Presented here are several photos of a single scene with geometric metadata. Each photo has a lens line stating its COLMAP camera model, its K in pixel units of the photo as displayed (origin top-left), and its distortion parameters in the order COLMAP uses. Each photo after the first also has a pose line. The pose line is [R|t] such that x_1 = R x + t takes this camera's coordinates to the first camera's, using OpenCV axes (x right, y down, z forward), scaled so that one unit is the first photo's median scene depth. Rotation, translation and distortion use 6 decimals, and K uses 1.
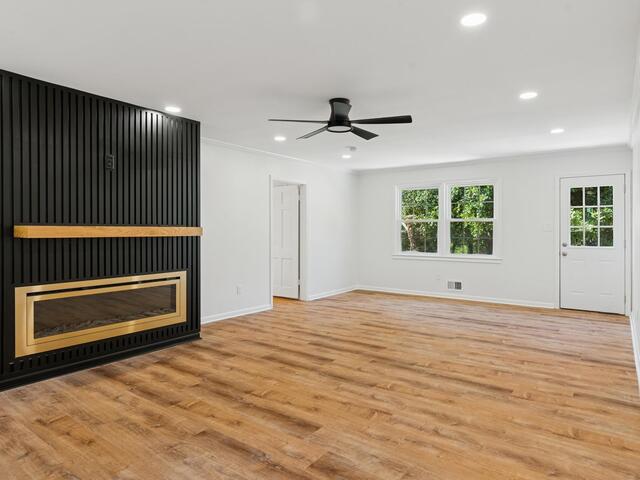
lens RADIAL K [[403.2, 0, 318.2], [0, 403.2, 231.0], [0, 0, 1]] dist [-0.000082, 0.000364]
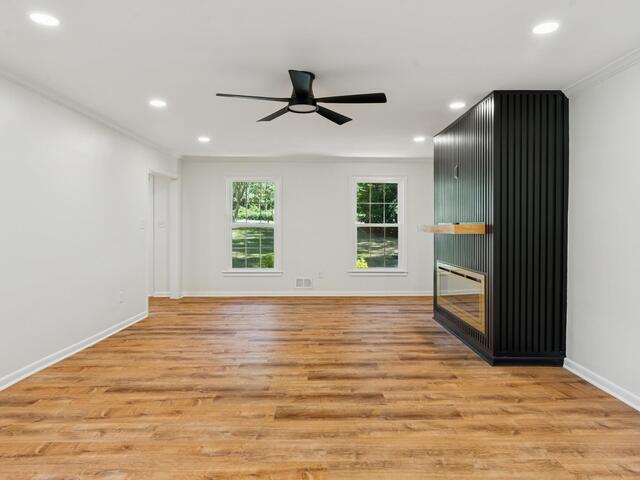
lens RADIAL K [[403.2, 0, 318.2], [0, 403.2, 231.0], [0, 0, 1]] dist [-0.000082, 0.000364]
pose [[-0.795726, 0.004600, -0.605639, 0.583027], [-0.003388, 0.999922, 0.012045, -0.001273], [0.605647, 0.011636, -0.795649, 1.834575]]
